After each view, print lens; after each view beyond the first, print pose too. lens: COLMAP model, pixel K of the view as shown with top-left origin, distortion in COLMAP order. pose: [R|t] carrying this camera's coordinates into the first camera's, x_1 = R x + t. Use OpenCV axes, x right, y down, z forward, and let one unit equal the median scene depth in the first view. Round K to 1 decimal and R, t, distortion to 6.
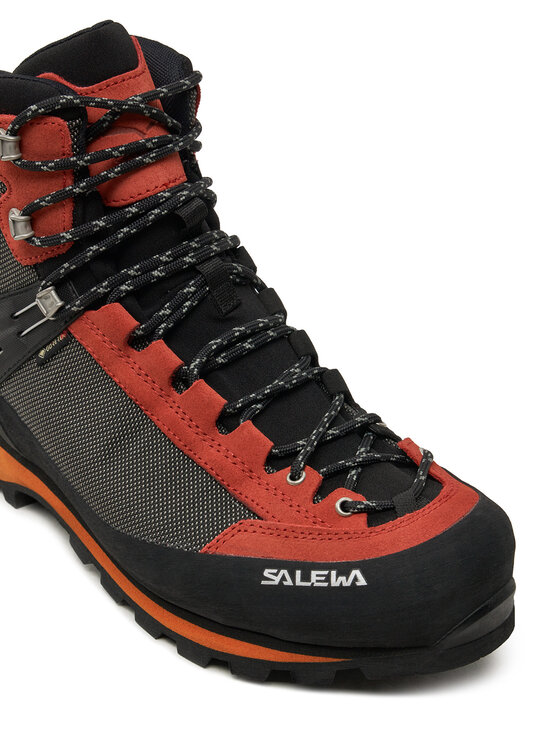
lens RADIAL K [[1357.1, 0, 281.9], [0, 1357.1, 373.7], [0, 0, 1]] dist [-0.071122, 0.000000]
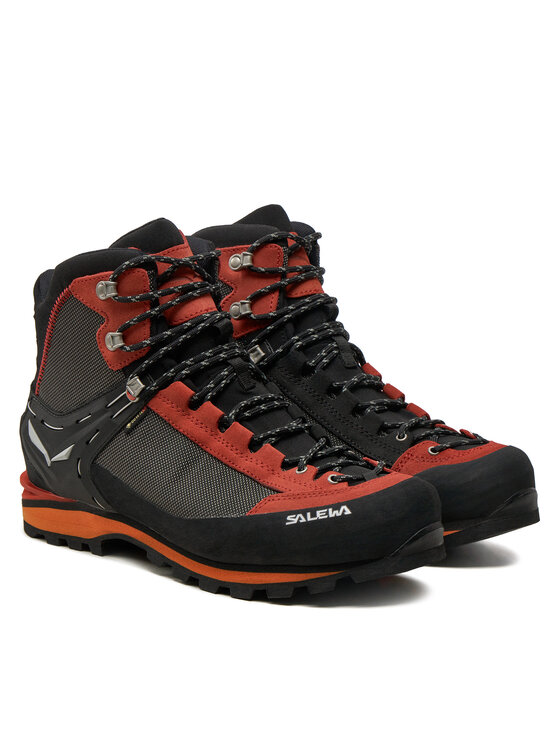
lens RADIAL K [[1881.1, 0, 279.6], [0, 1881.1, 371.7], [0, 0, 1]] dist [0.015726, 0.000000]
pose [[0.996578, -0.051621, 0.064561, -0.148185], [0.069271, 0.947710, -0.311525, 0.636699], [-0.045104, 0.314931, 0.948042, -1.109369]]
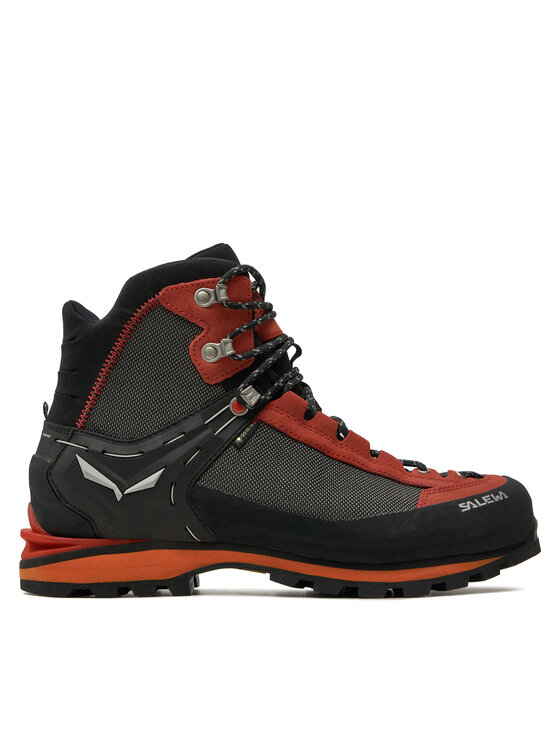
lens RADIAL K [[1199.5, 0, 279.3], [0, 1199.5, 375.6], [0, 0, 1]] dist [-0.009564, 0.000000]
pose [[0.658349, 0.022948, 0.752363, -1.165572], [0.372557, 0.858582, -0.352190, 0.411143], [-0.654048, 0.512162, 0.556697, 0.240282]]
